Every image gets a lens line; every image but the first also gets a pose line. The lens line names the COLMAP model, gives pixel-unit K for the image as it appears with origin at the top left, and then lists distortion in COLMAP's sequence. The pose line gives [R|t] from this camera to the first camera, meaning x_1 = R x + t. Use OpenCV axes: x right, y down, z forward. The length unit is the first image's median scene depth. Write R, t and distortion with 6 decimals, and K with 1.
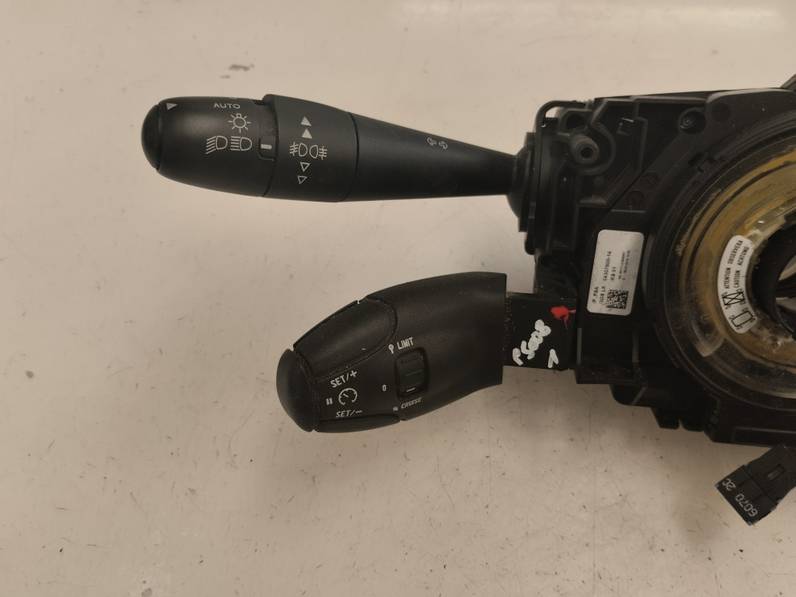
lens RADIAL K [[784.0, 0, 401.2], [0, 784.0, 327.4], [0, 0, 1]] dist [0.050535, -0.099293]
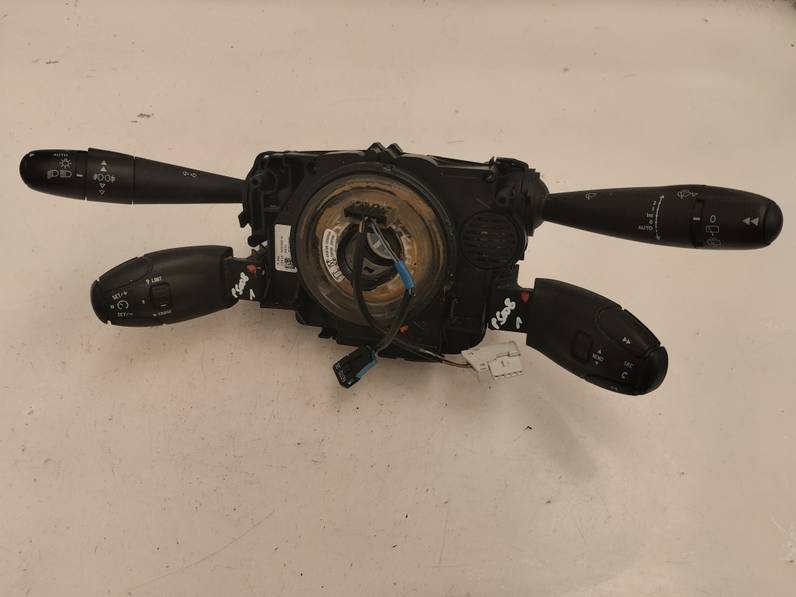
lens RADIAL K [[784.0, 0, 401.2], [0, 784.0, 327.4], [0, 0, 1]] dist [0.050535, -0.099293]
pose [[0.995706, 0.042300, -0.082344, 0.736749], [-0.042618, 0.999089, -0.002114, 0.112039], [0.082179, 0.005614, 0.996602, -0.830589]]
